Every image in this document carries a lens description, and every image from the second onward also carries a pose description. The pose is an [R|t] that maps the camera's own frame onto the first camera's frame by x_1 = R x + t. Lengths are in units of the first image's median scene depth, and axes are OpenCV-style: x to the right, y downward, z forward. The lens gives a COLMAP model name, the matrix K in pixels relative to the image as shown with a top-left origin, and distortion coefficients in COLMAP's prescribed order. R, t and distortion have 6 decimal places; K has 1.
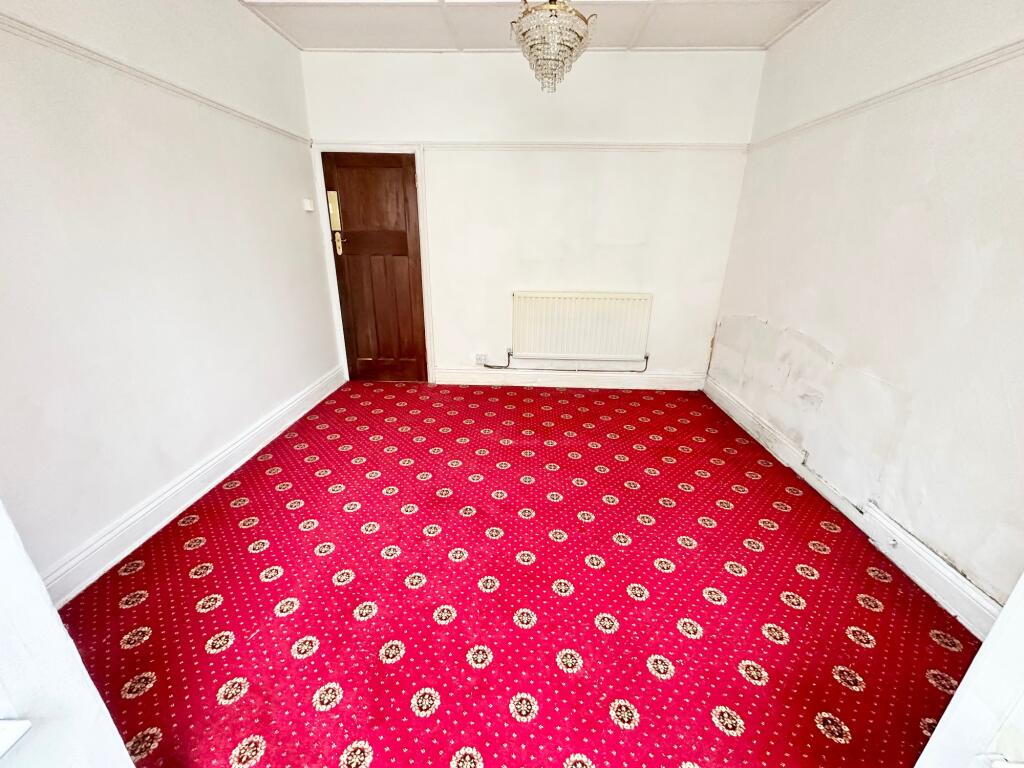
lens RADIAL K [[406.2, 0, 509.9], [0, 406.2, 383.4], [0, 0, 1]] dist [-0.004115, 0.000884]
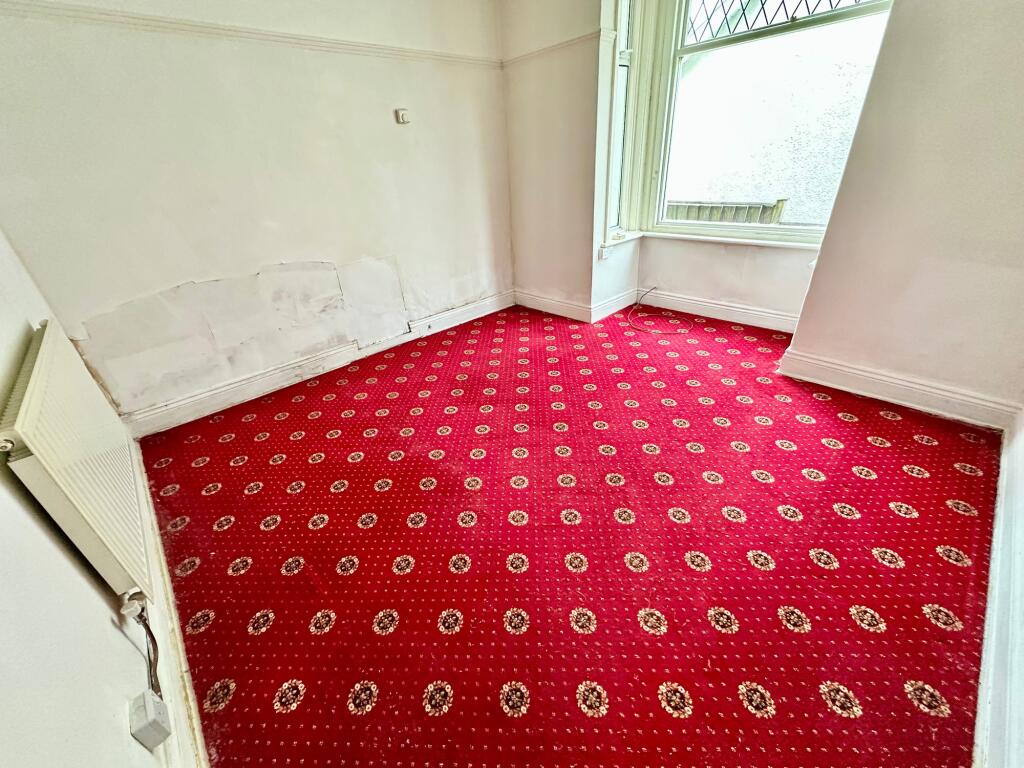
lens RADIAL K [[406.2, 0, 509.9], [0, 406.2, 383.4], [0, 0, 1]] dist [-0.004115, 0.000884]
pose [[-0.713438, -0.306830, 0.629970, -0.436834], [0.291064, 0.688041, 0.664742, -0.409629], [-0.637408, 0.657613, -0.401568, 1.157473]]
